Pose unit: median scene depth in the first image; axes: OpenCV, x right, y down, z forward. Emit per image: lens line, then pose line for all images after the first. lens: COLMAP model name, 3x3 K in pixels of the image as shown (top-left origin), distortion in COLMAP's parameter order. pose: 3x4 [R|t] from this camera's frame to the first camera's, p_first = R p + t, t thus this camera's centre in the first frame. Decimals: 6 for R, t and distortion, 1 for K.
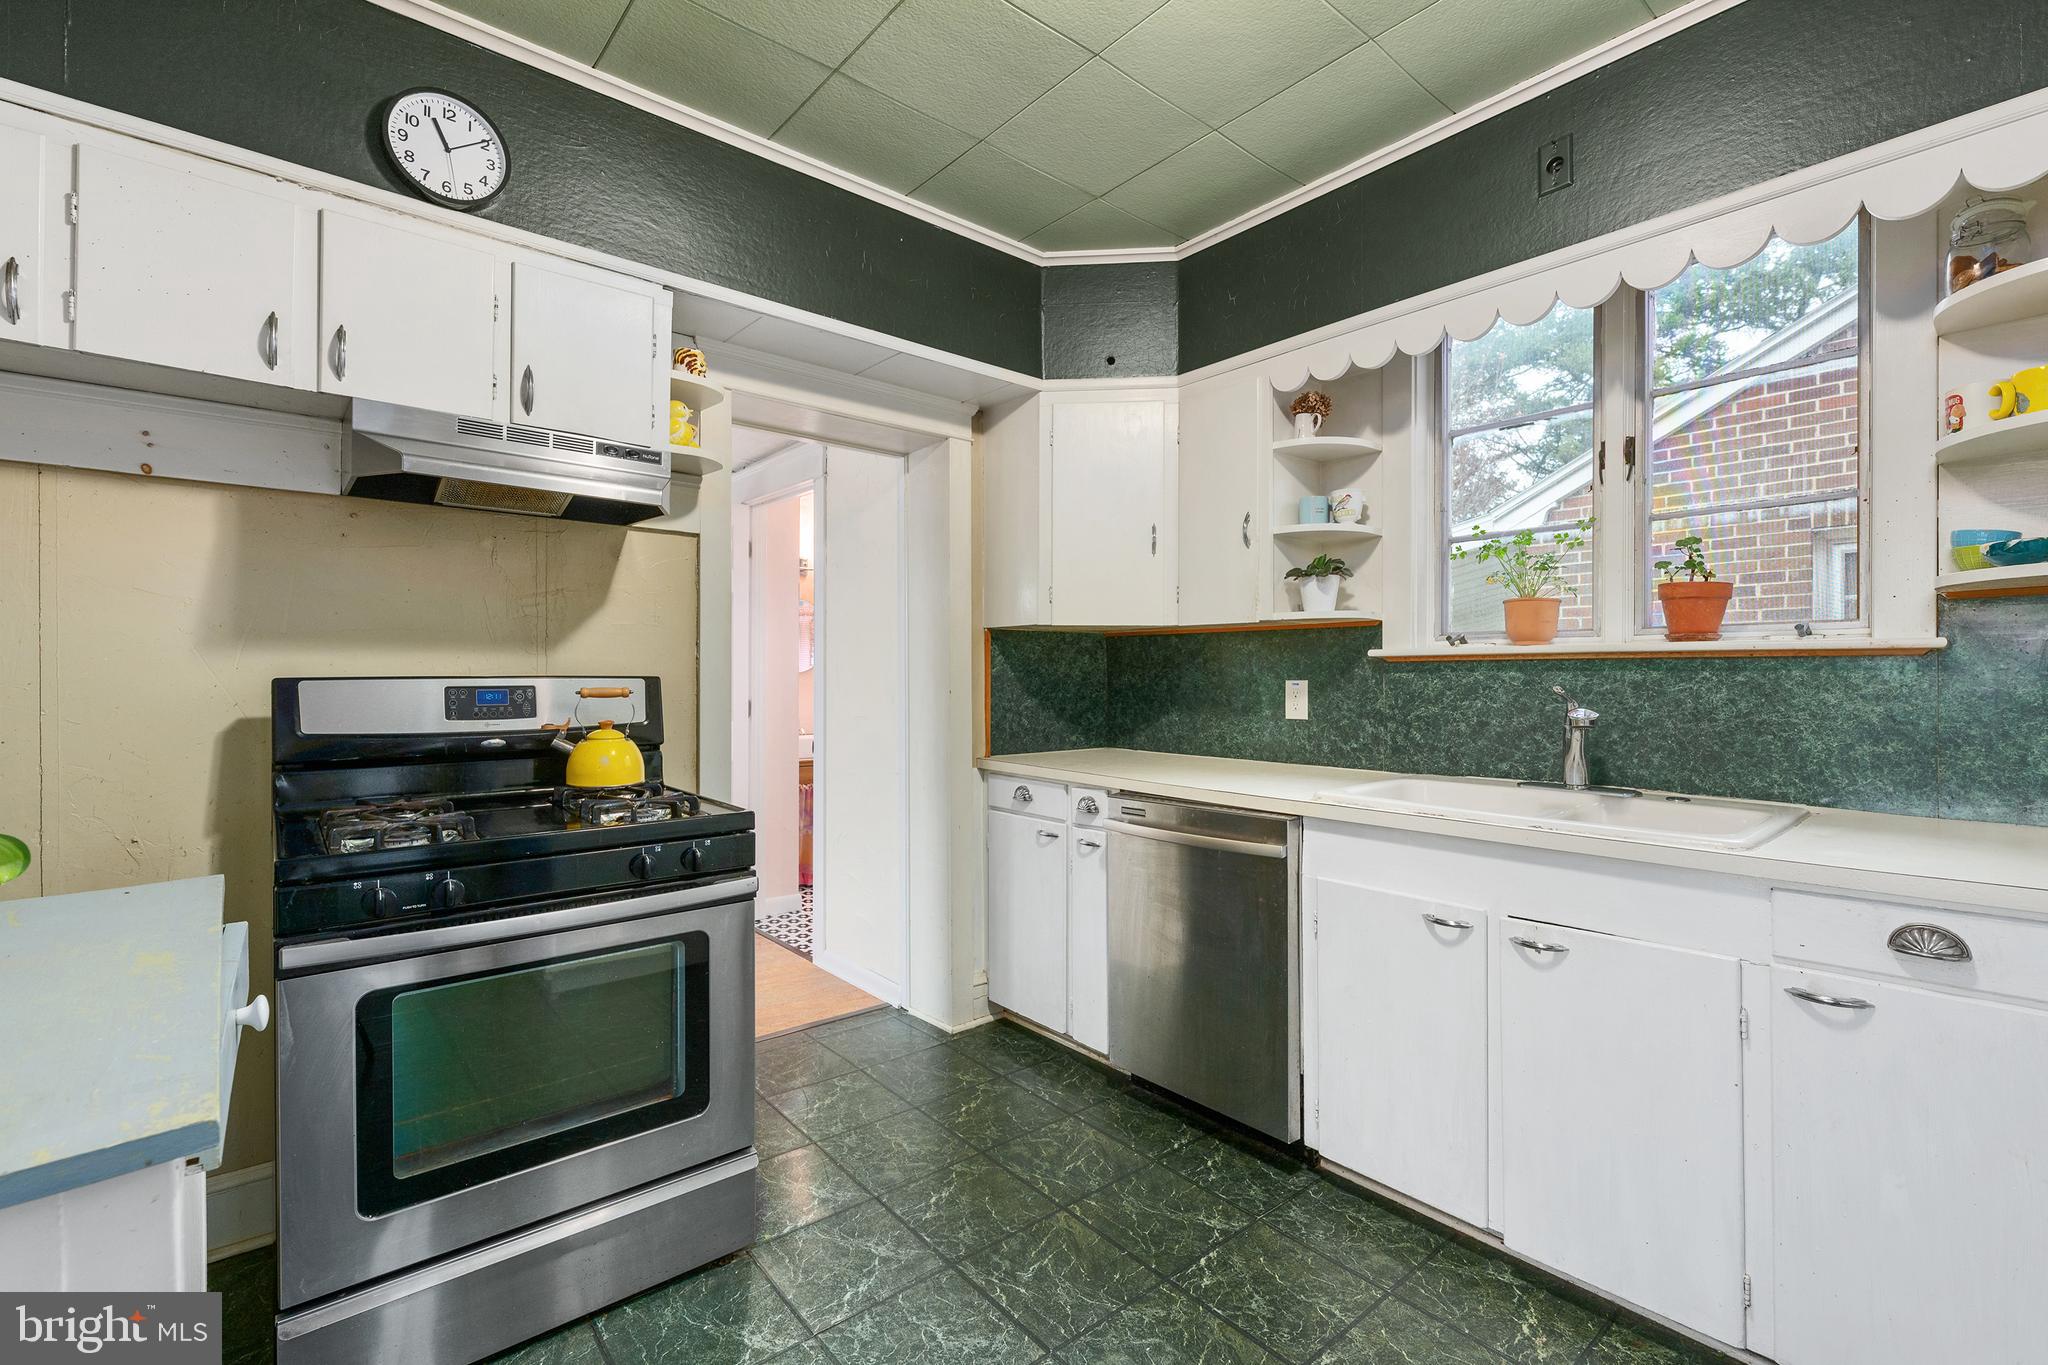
lens RADIAL K [[914.3, 0, 1024.0], [0, 914.3, 682.5], [0, 0, 1]] dist [-0.000087, -0.000063]
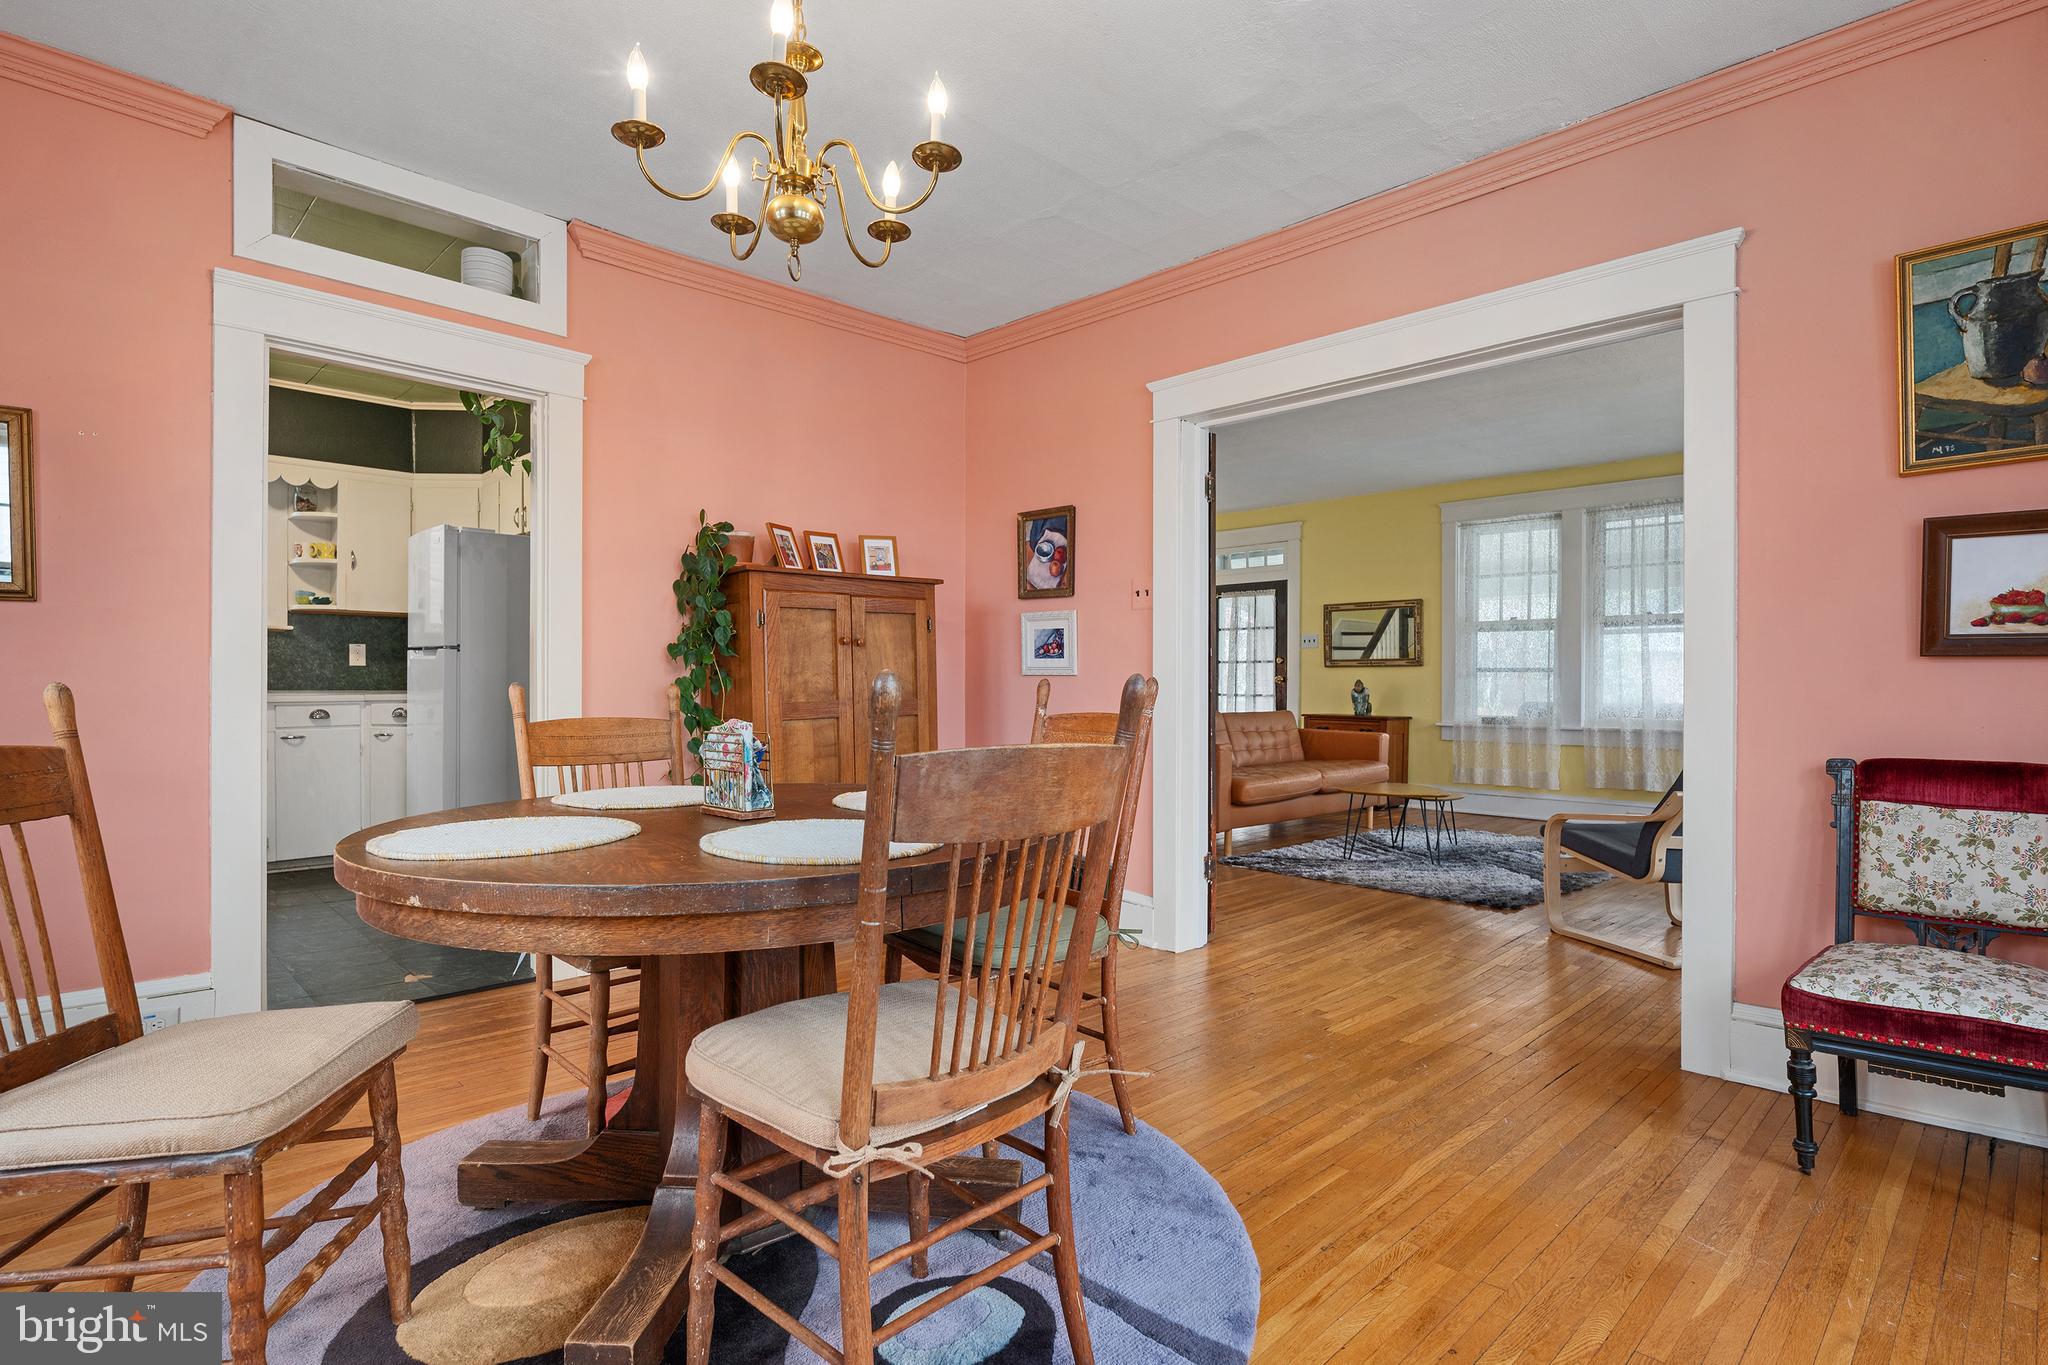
lens RADIAL K [[1014.4, 0, 1028.0], [0, 1014.4, 685.4], [0, 0, 1]] dist [-0.003009, 0.000052]
pose [[-0.075673, -0.002492, 0.997130, -1.796333], [-0.002452, 0.999994, 0.002313, 0.094453], [-0.997130, -0.002270, -0.075679, -0.817081]]
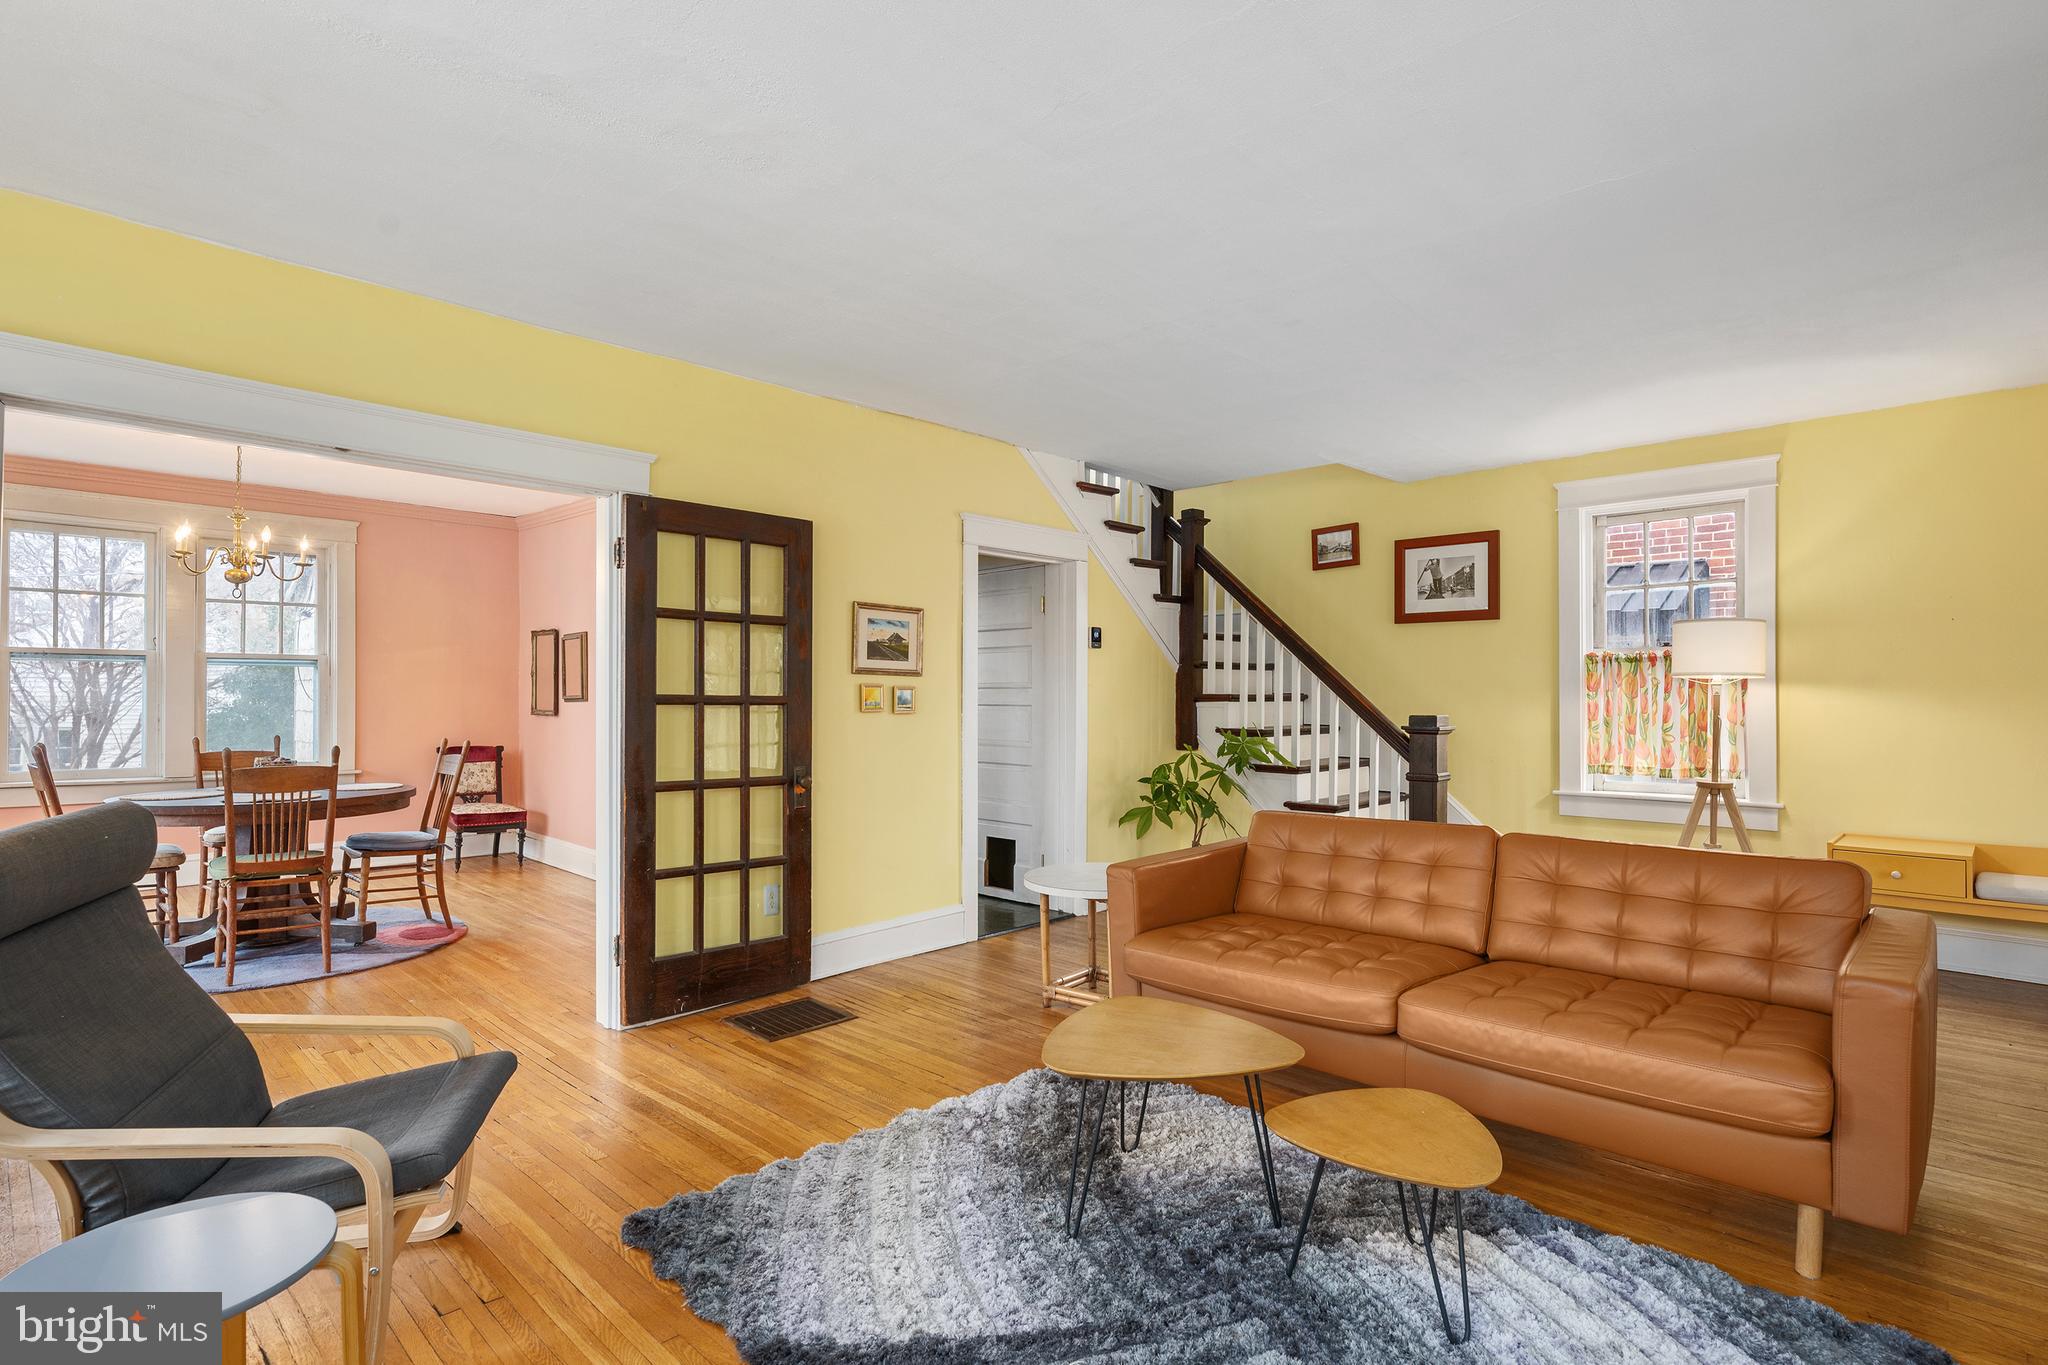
lens RADIAL K [[1014.4, 0, 1028.0], [0, 1014.4, 685.4], [0, 0, 1]] dist [-0.003009, 0.000052]
pose [[0.994088, 0.004160, 0.108499, 0.397209], [-0.002678, 0.999901, -0.013802, -0.001527], [-0.108546, 0.013430, 0.994001, -2.977141]]
